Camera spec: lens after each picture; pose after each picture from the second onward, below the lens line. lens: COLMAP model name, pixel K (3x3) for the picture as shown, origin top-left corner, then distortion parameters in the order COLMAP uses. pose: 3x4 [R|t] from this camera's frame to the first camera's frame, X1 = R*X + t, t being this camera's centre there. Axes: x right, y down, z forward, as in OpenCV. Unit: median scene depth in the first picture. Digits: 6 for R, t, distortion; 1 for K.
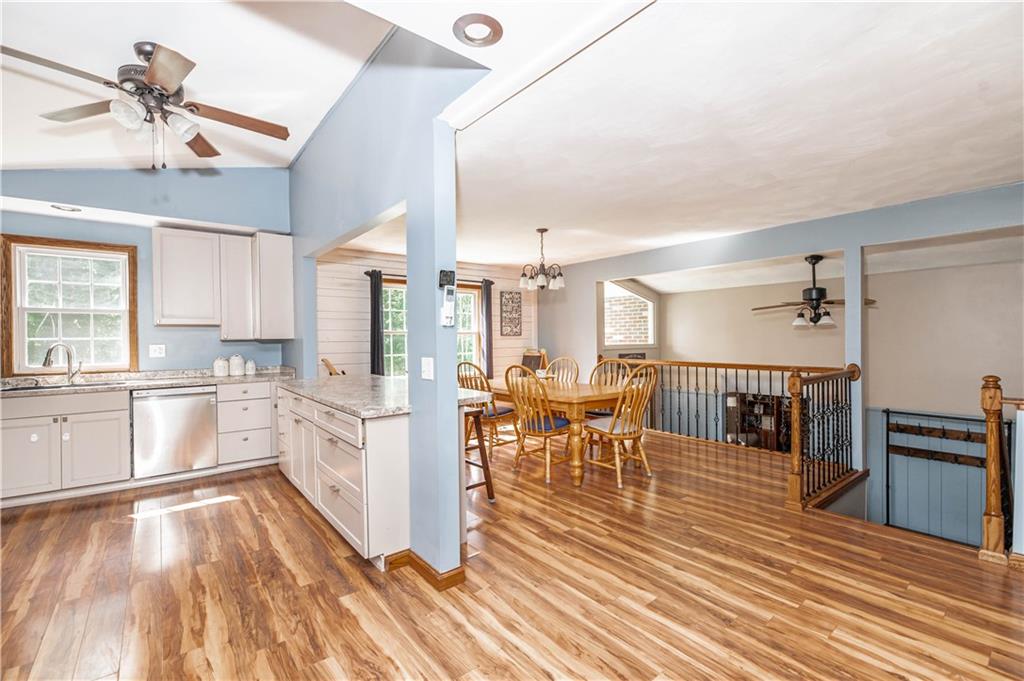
lens RADIAL K [[424.3, 0, 501.6], [0, 424.3, 341.4], [0, 0, 1]] dist [-0.001299, -0.000595]
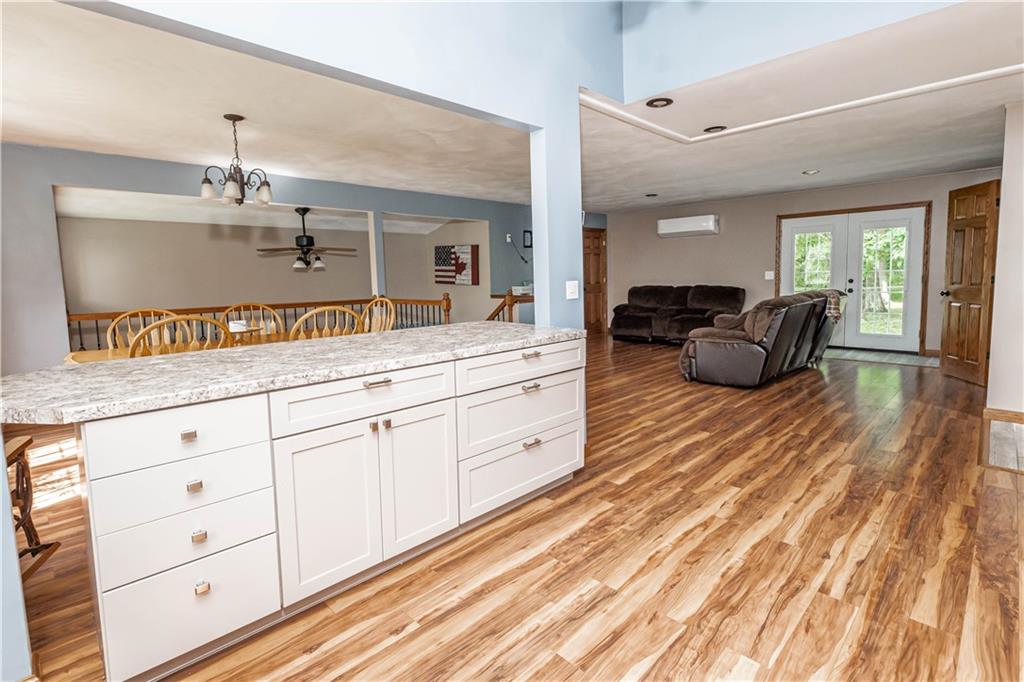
lens RADIAL K [[492.0, 0, 507.9], [0, 492.0, 319.7], [0, 0, 1]] dist [0.004456, -0.000735]
pose [[-0.082426, -0.077362, 0.993590, -0.944966], [0.032164, 0.996257, 0.080238, 0.018144], [-0.996078, 0.038572, -0.079629, 0.788673]]
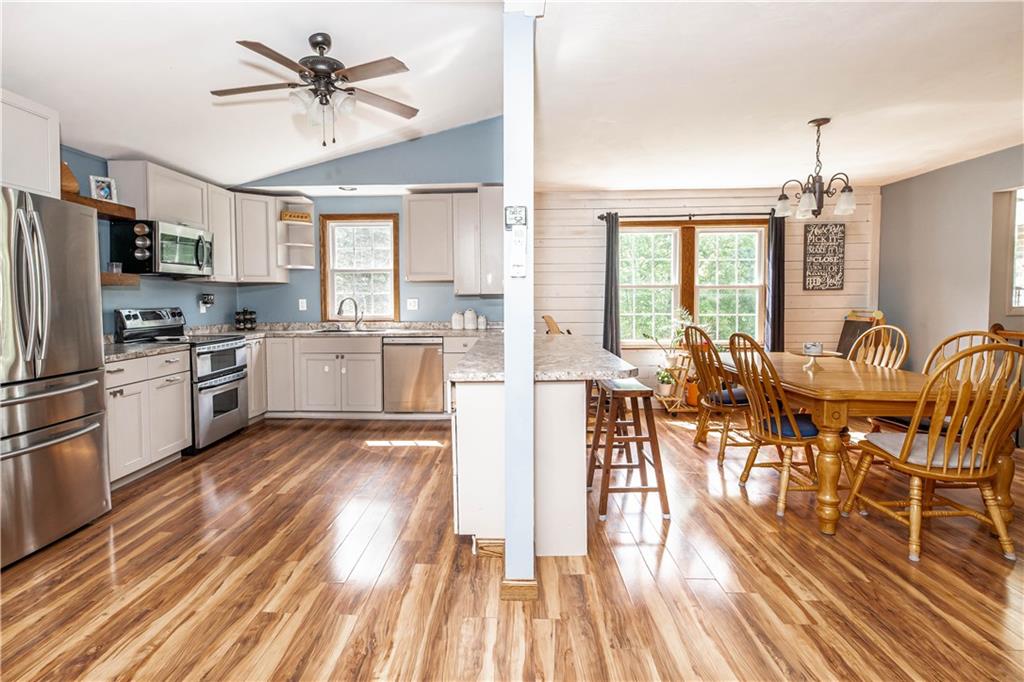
lens RADIAL K [[492.0, 0, 507.9], [0, 492.0, 319.7], [0, 0, 1]] dist [0.004456, -0.000735]
pose [[0.773938, 0.035041, -0.632291, 0.261189], [-0.006766, 0.998868, 0.047076, -0.000107], [0.633225, -0.032156, 0.773300, 0.162877]]
